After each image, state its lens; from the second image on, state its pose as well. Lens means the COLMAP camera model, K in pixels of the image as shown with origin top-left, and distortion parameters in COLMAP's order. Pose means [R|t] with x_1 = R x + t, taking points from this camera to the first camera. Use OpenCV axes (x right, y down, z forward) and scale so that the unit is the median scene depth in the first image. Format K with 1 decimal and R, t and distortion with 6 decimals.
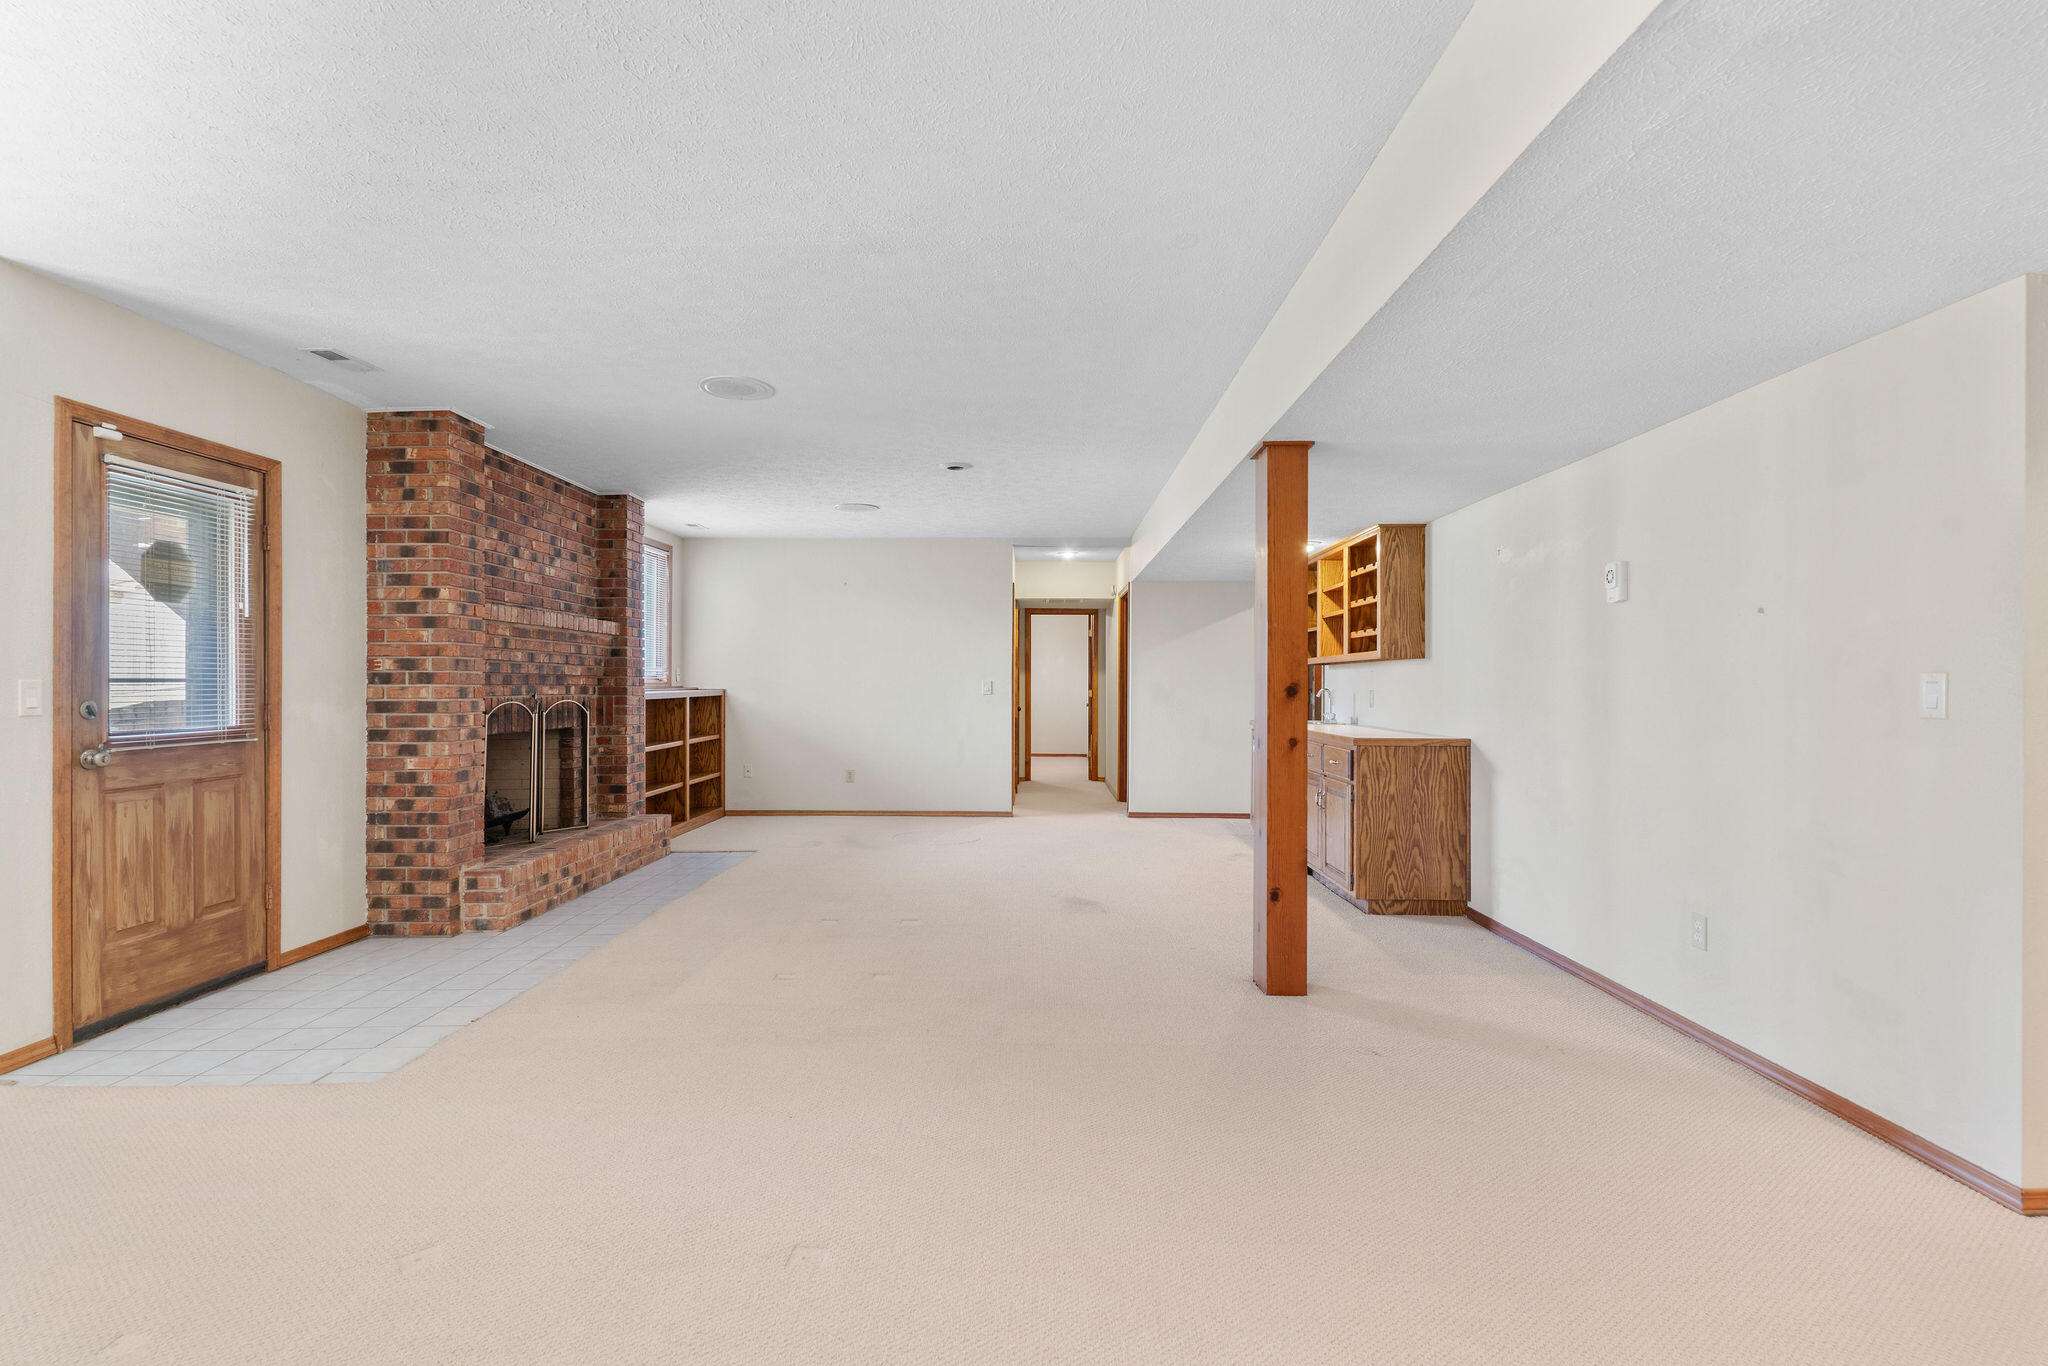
lens RADIAL K [[976.3, 0, 1020.1], [0, 976.3, 692.9], [0, 0, 1]] dist [0.017720, -0.001011]
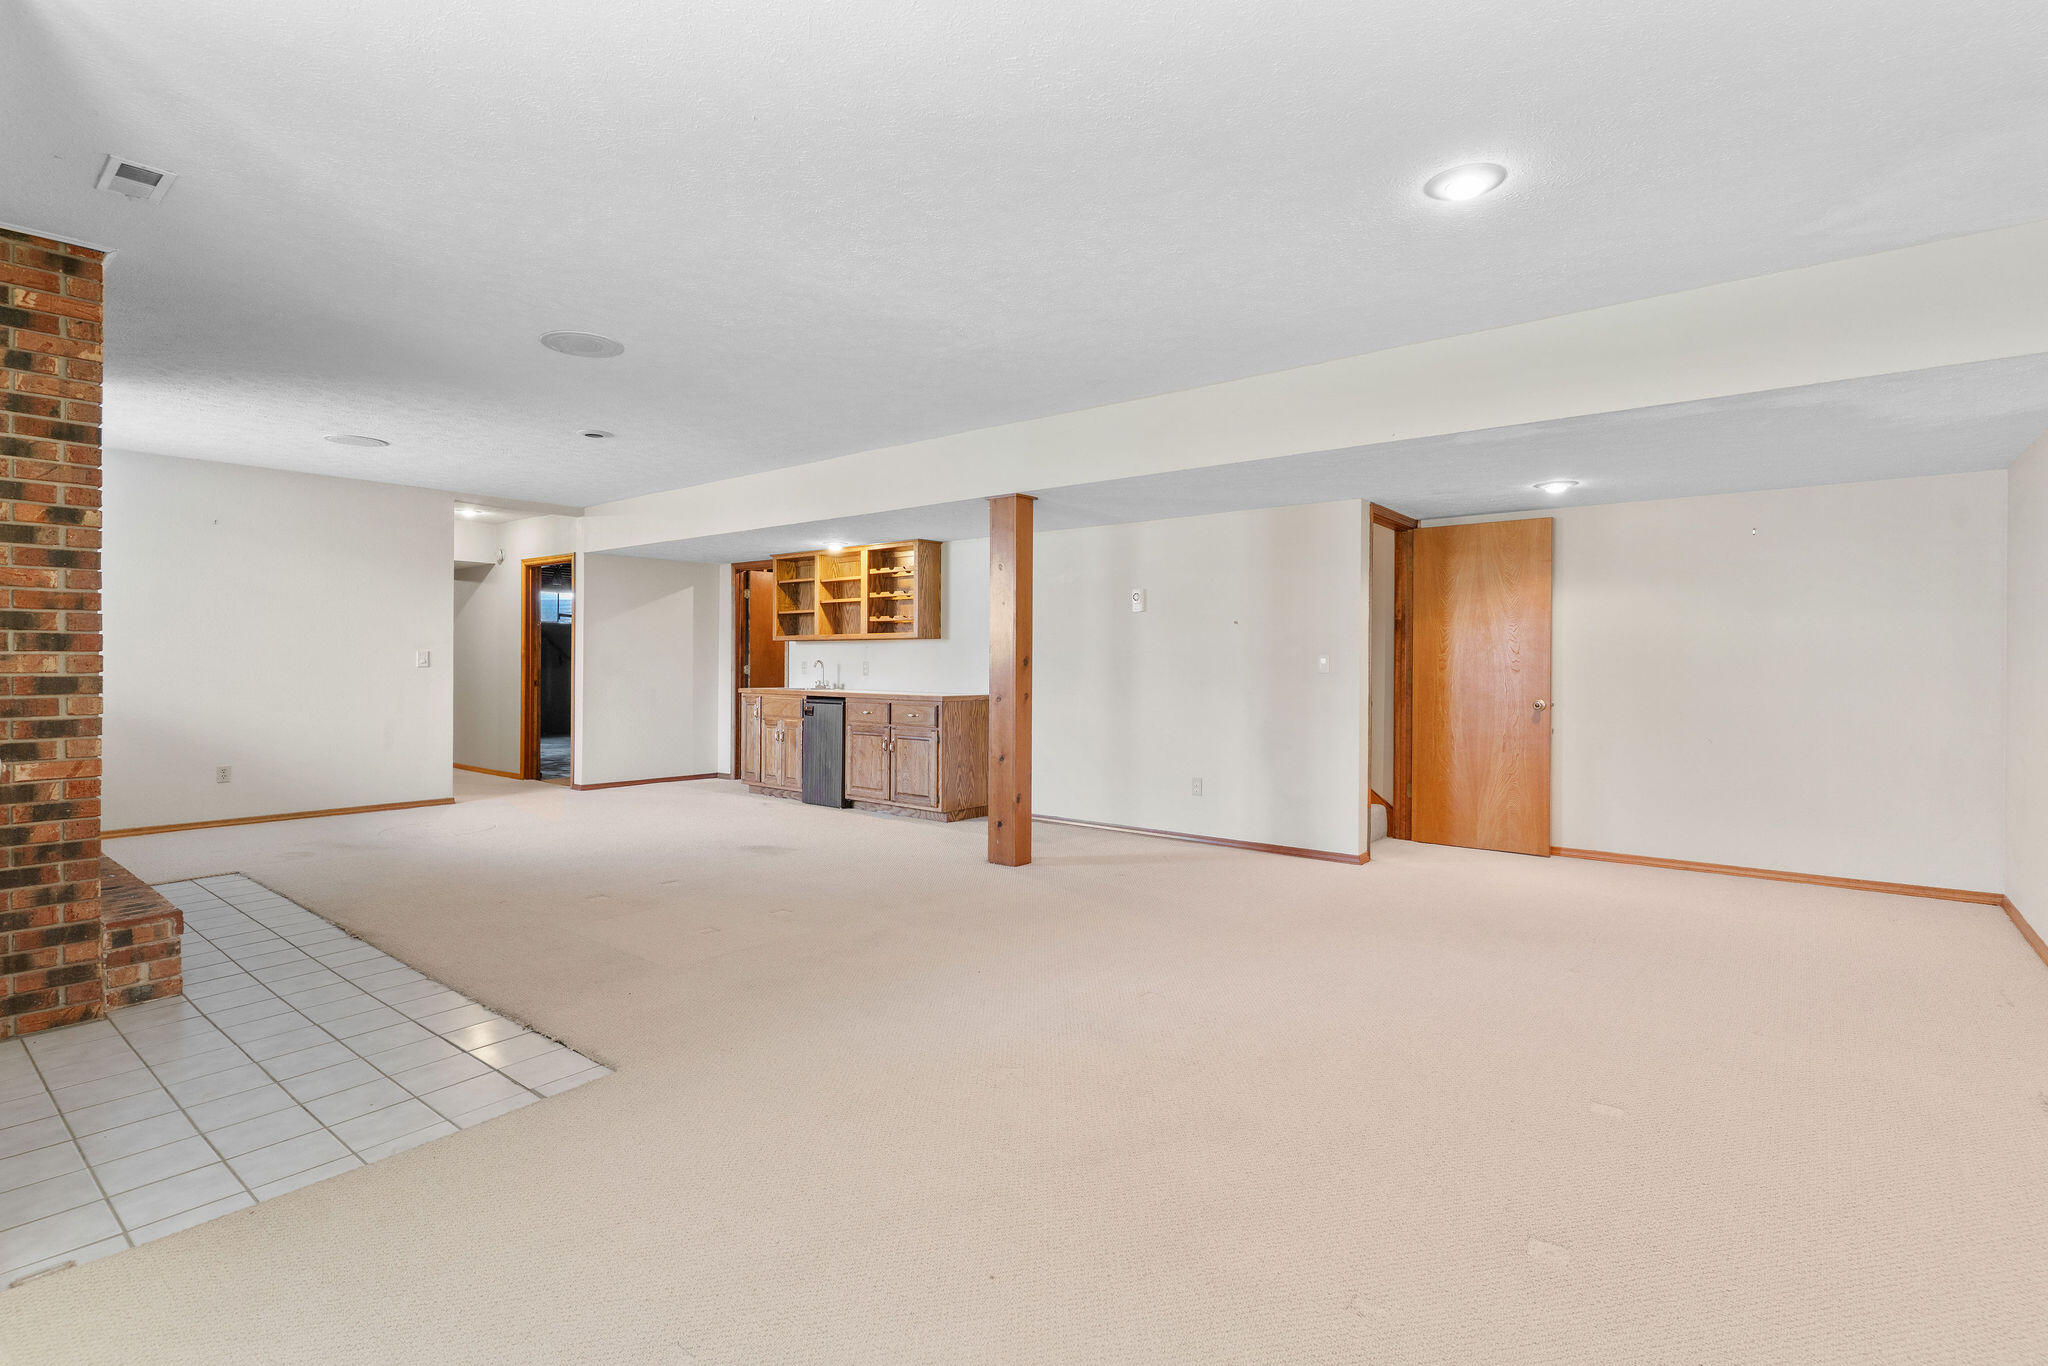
lens RADIAL K [[976.3, 0, 1013.7], [0, 976.3, 676.2], [0, 0, 1]] dist [0.017720, -0.001011]
pose [[0.621014, -0.010910, 0.783724, -0.727204], [0.002619, 0.999926, 0.011844, 0.001817], [-0.783795, -0.005302, 0.620997, 0.071675]]
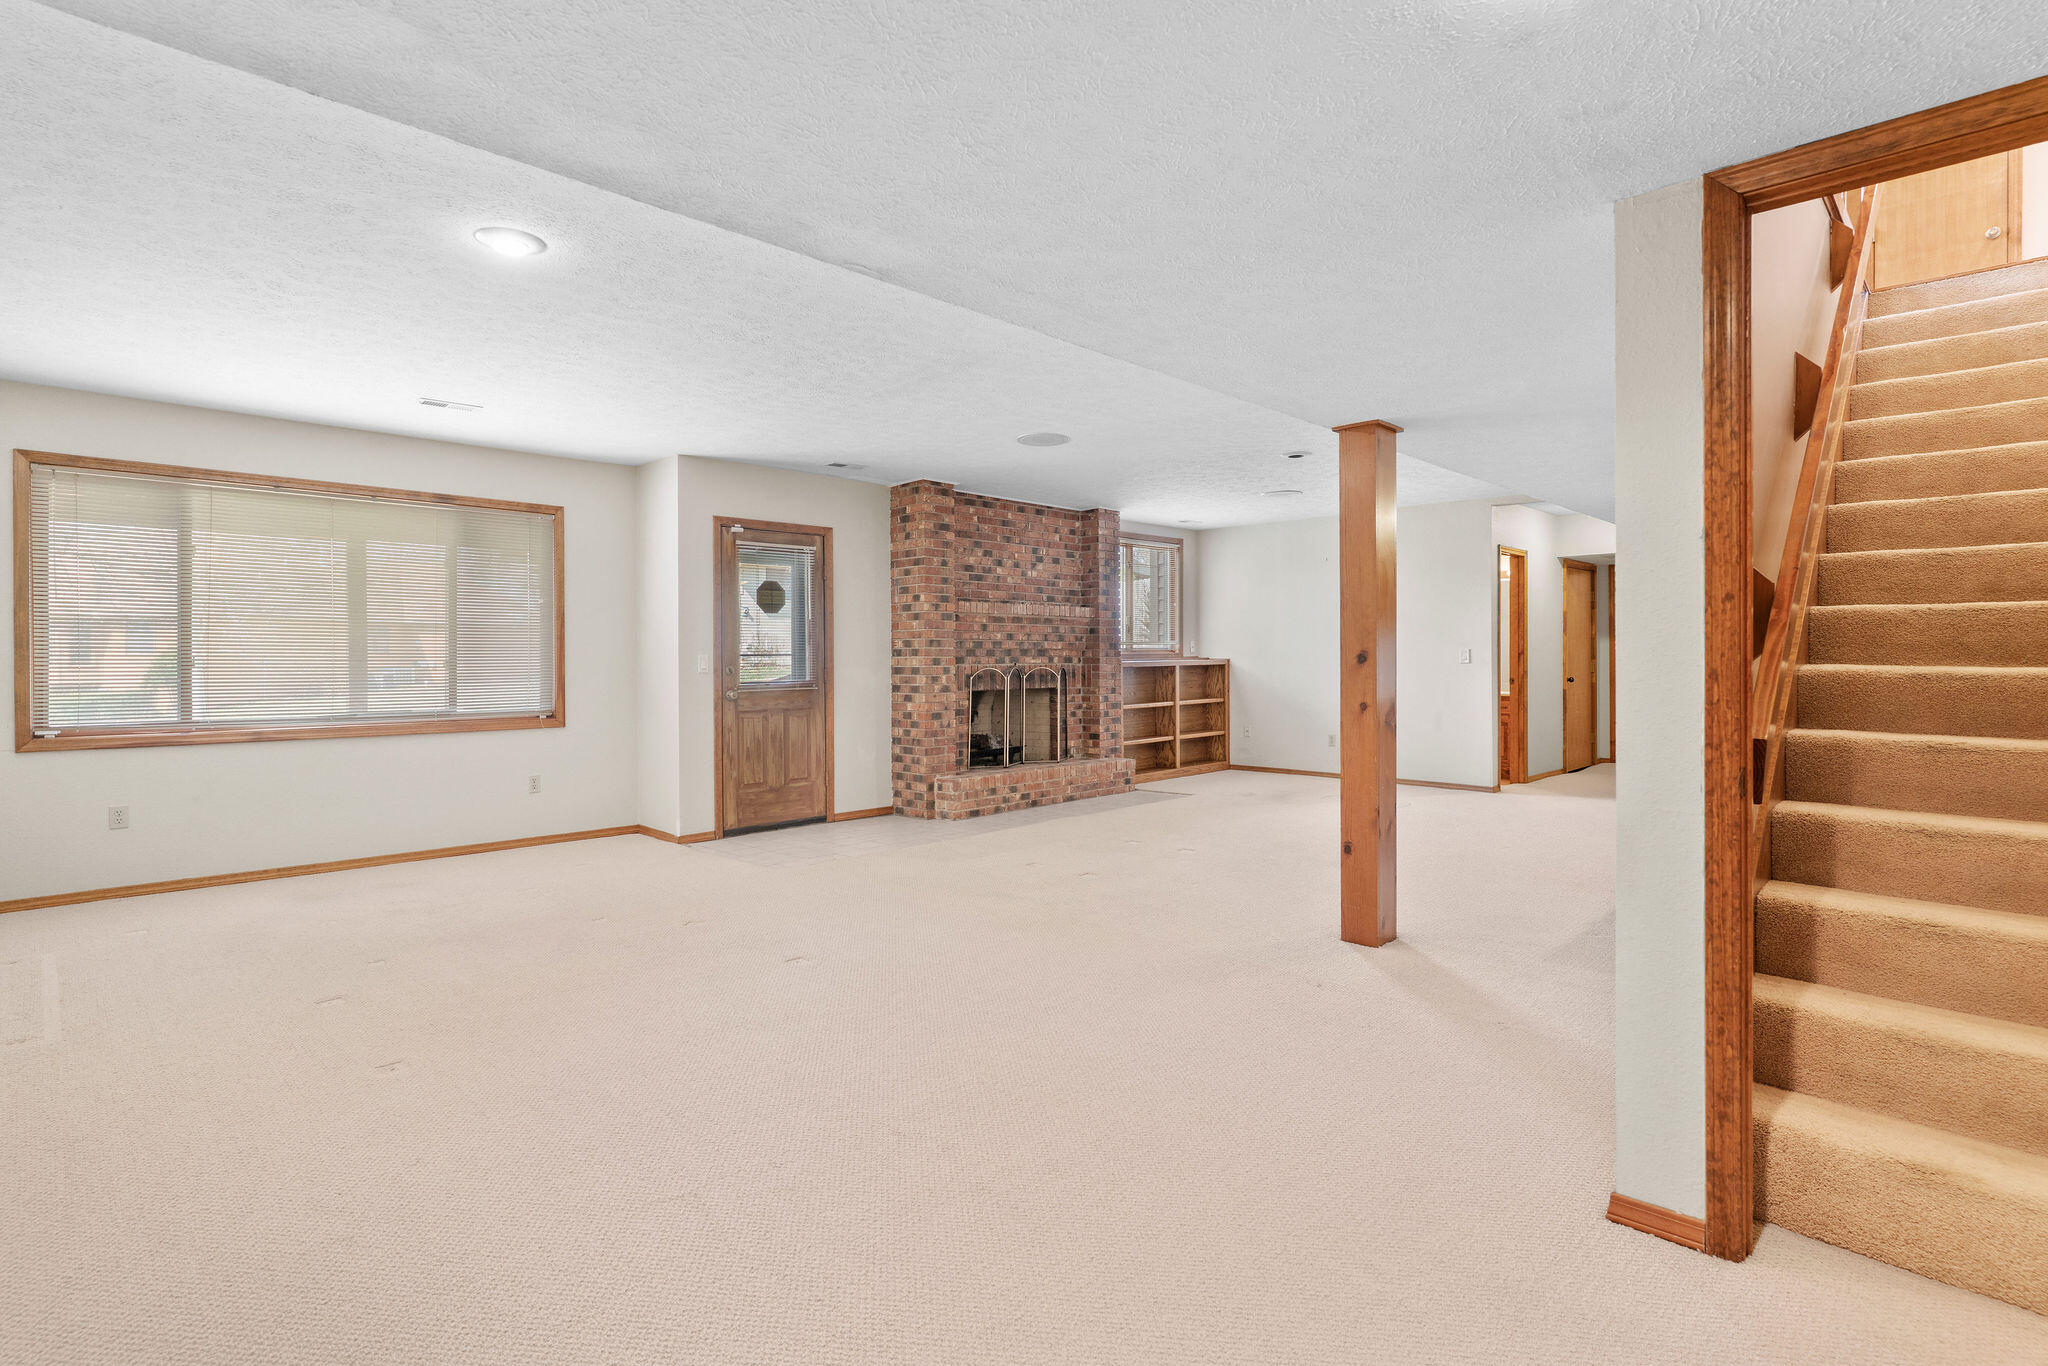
lens RADIAL K [[976.3, 0, 1002.6], [0, 976.3, 664.2], [0, 0, 1]] dist [0.017720, -0.001011]
pose [[0.725189, -0.000446, -0.688550, 0.563872], [0.001400, 0.999999, 0.000827, 0.002653], [0.688549, -0.001563, 0.725188, -0.029738]]
